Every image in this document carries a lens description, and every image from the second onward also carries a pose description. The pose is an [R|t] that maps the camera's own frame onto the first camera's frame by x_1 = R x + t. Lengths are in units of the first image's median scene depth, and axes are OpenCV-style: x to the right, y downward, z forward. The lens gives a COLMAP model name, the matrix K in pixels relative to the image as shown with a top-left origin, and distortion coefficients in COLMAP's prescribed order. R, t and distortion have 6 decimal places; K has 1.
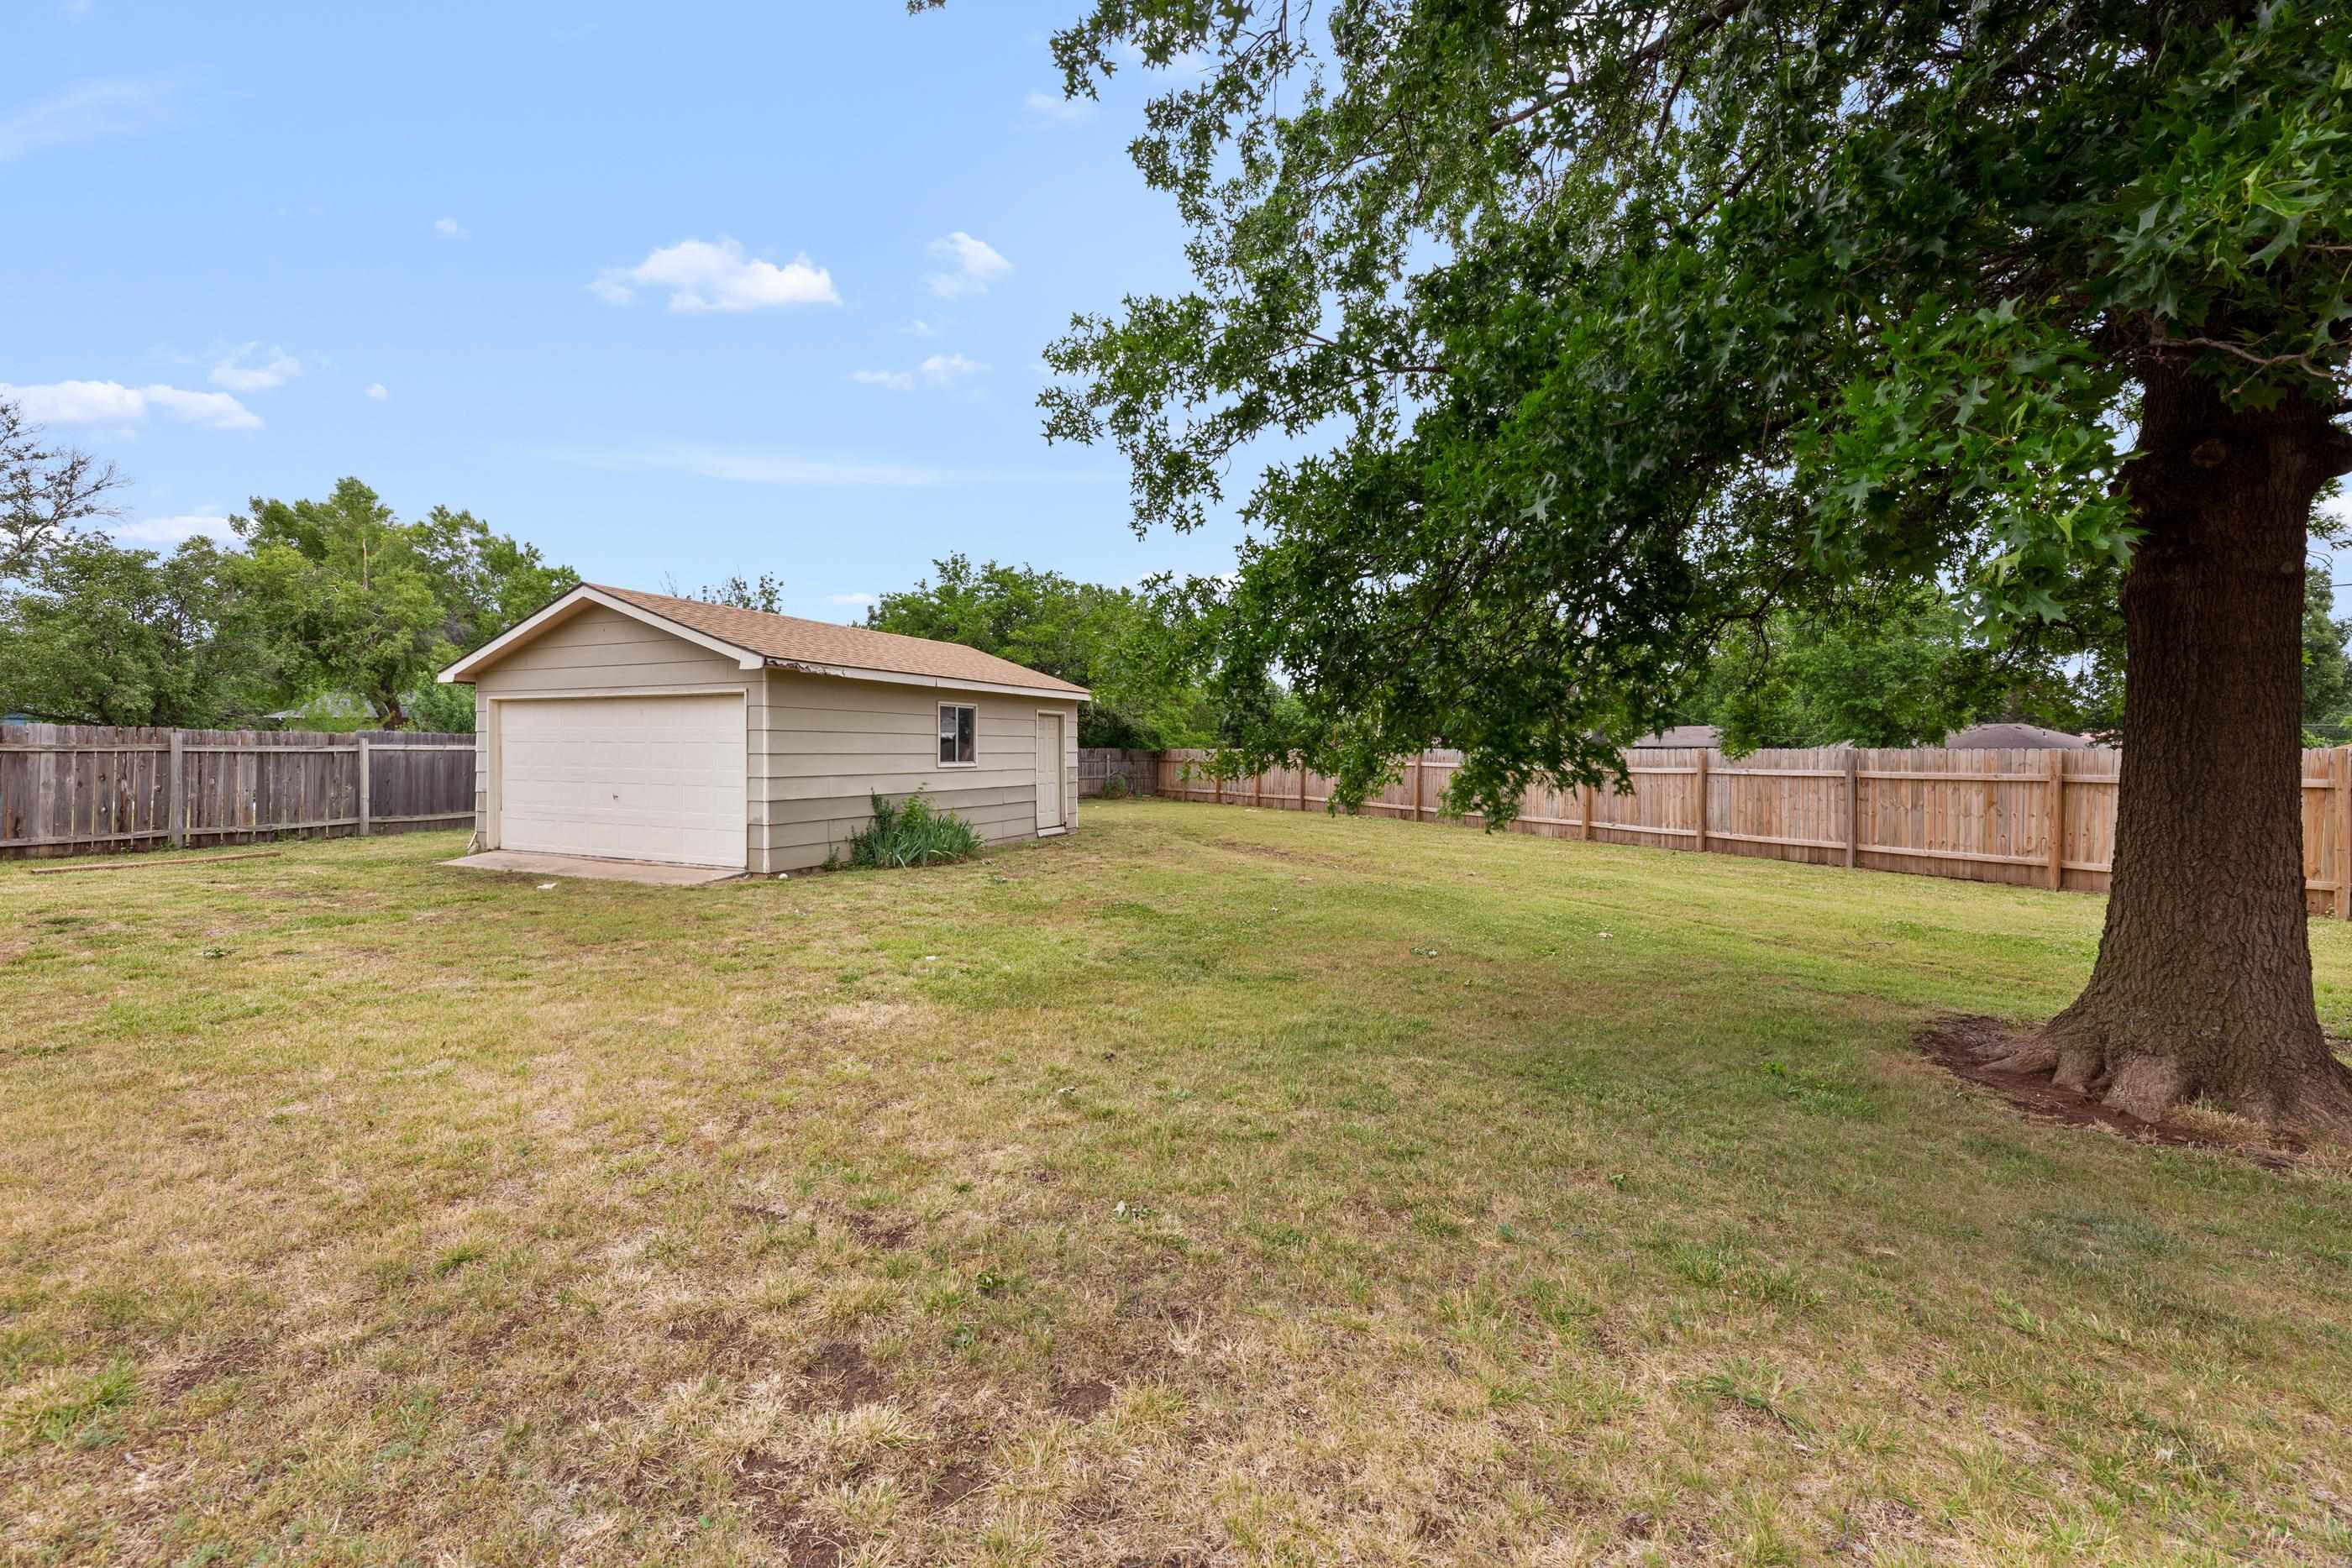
lens RADIAL K [[963.1, 0, 1175.7], [0, 963.1, 758.0], [0, 0, 1]] dist [-0.000550, 0.000059]
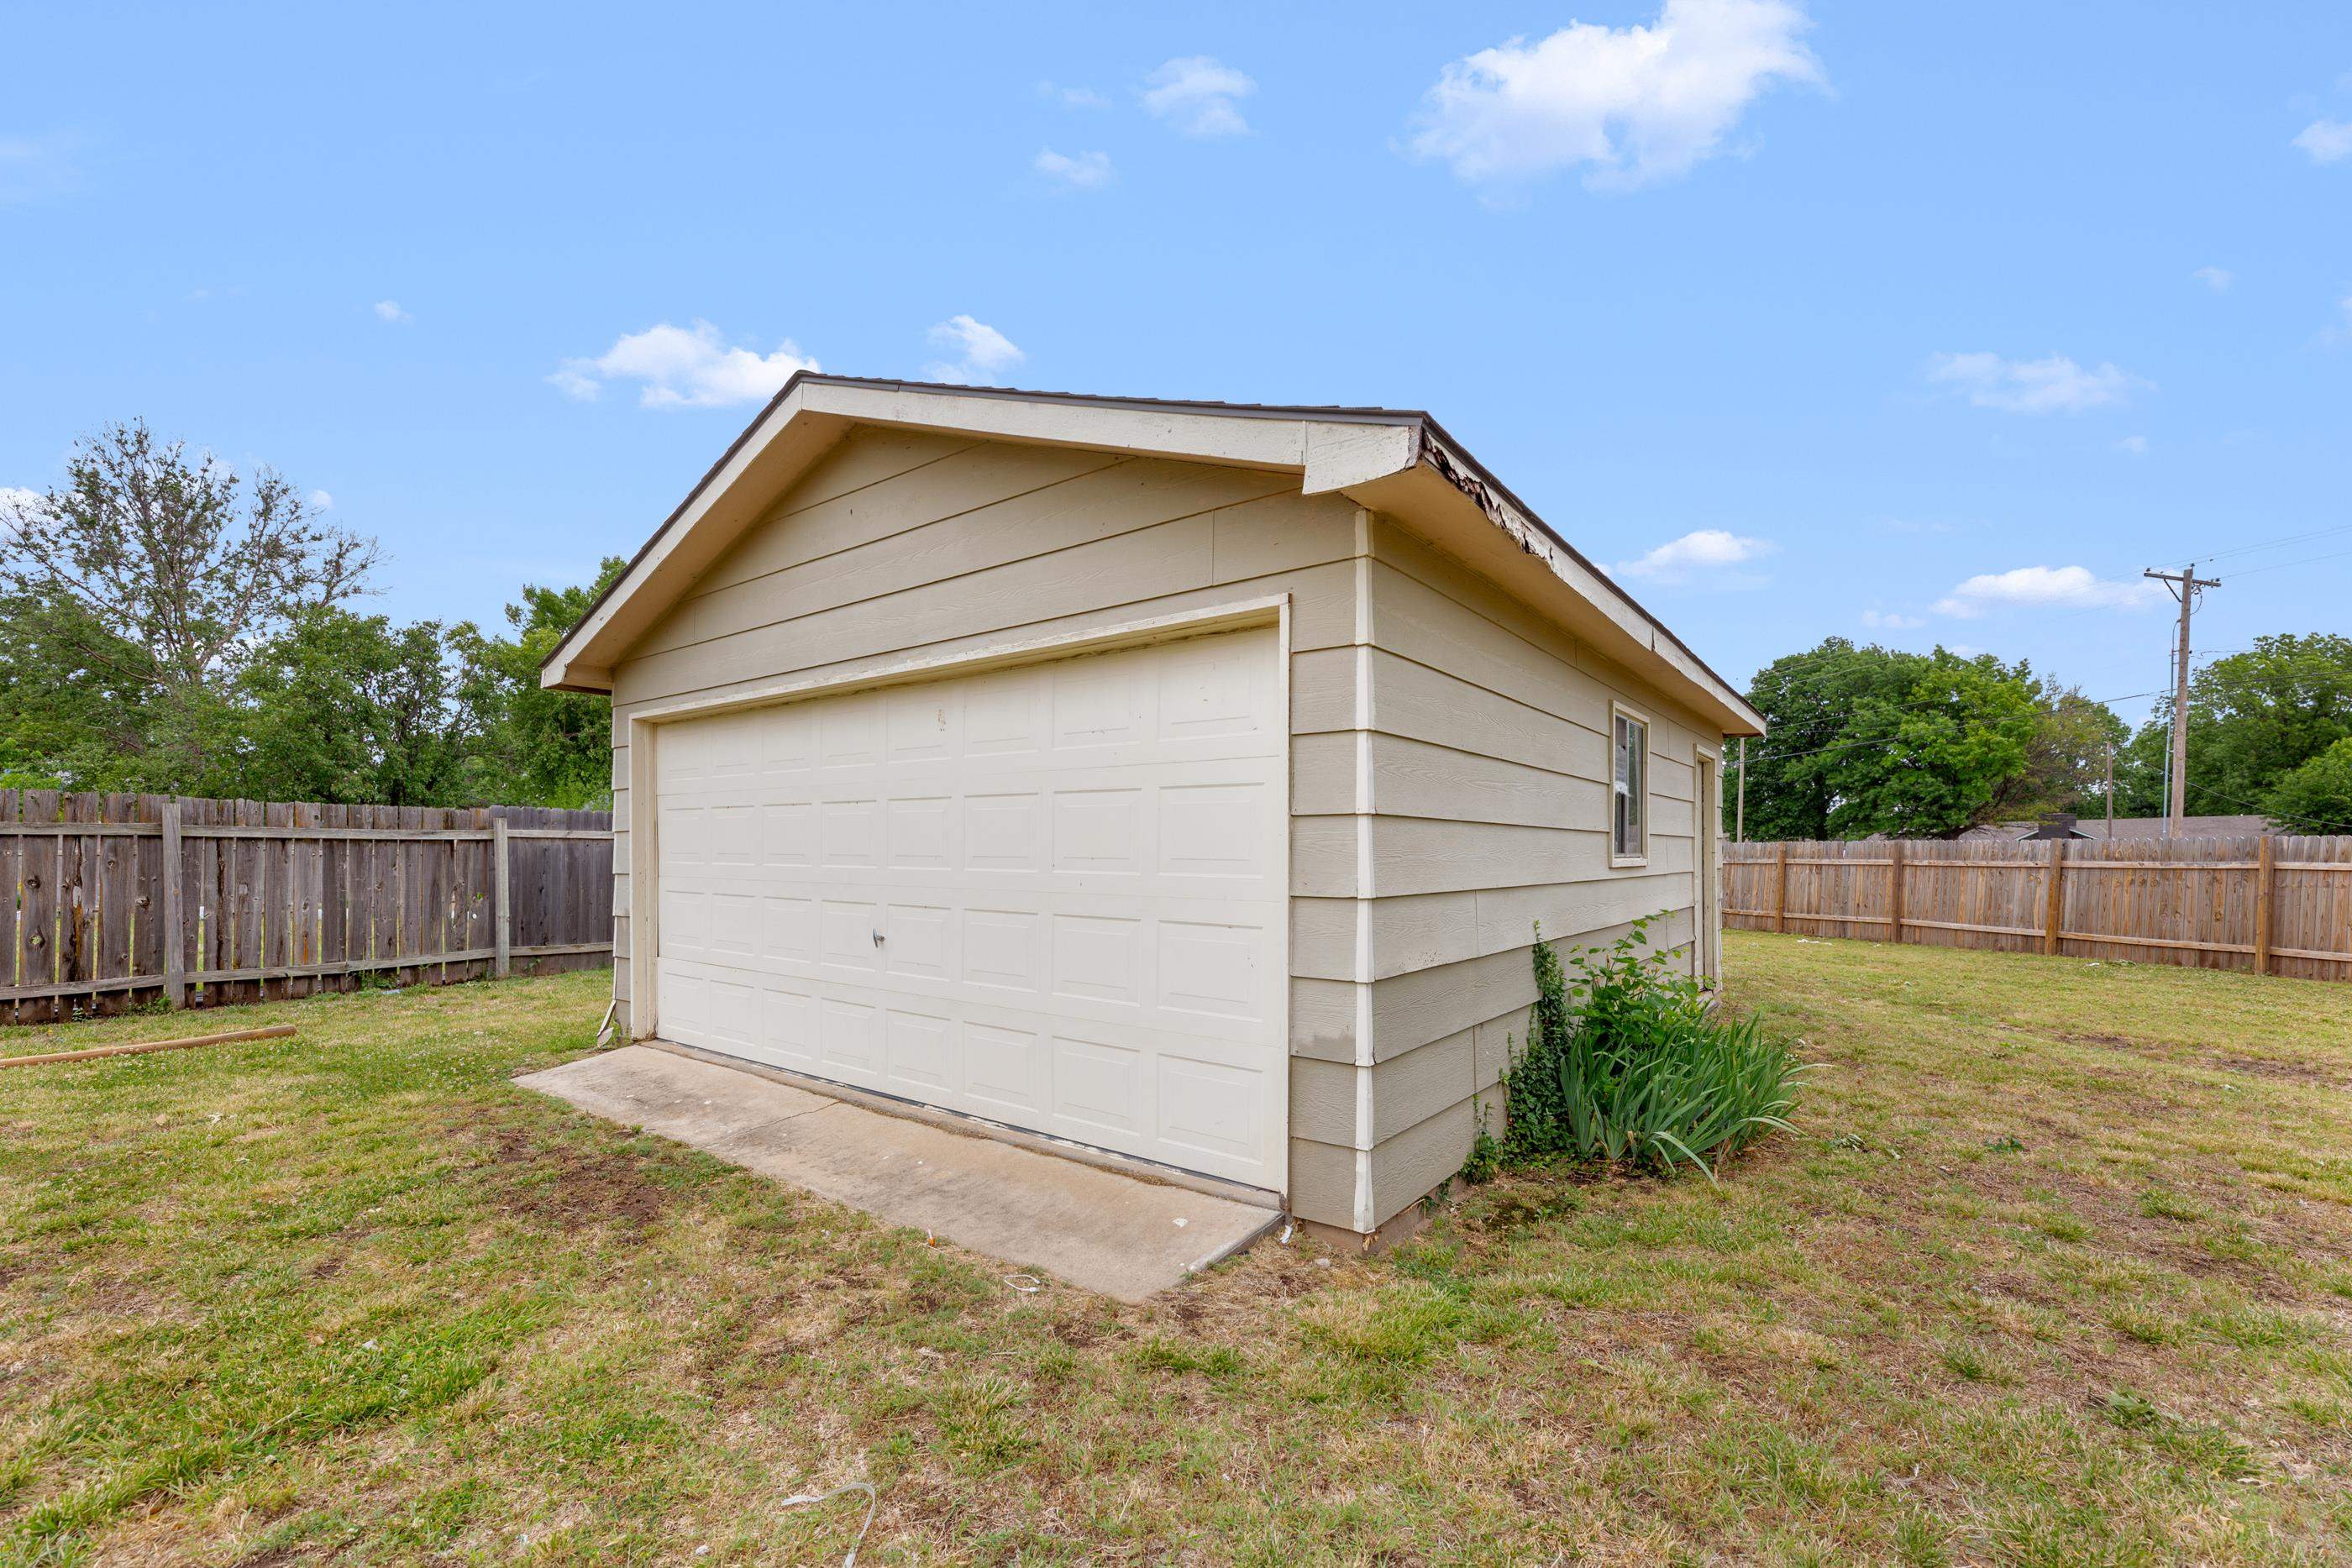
lens RADIAL K [[974.1, 0, 1174.7], [0, 974.1, 861.5], [0, 0, 1]] dist [0.000001, -0.000009]
pose [[0.975451, 0.000191, -0.220216, -0.314462], [-0.000242, 1.000000, -0.000204, 0.007369], [0.220216, 0.000252, 0.975451, 0.530544]]
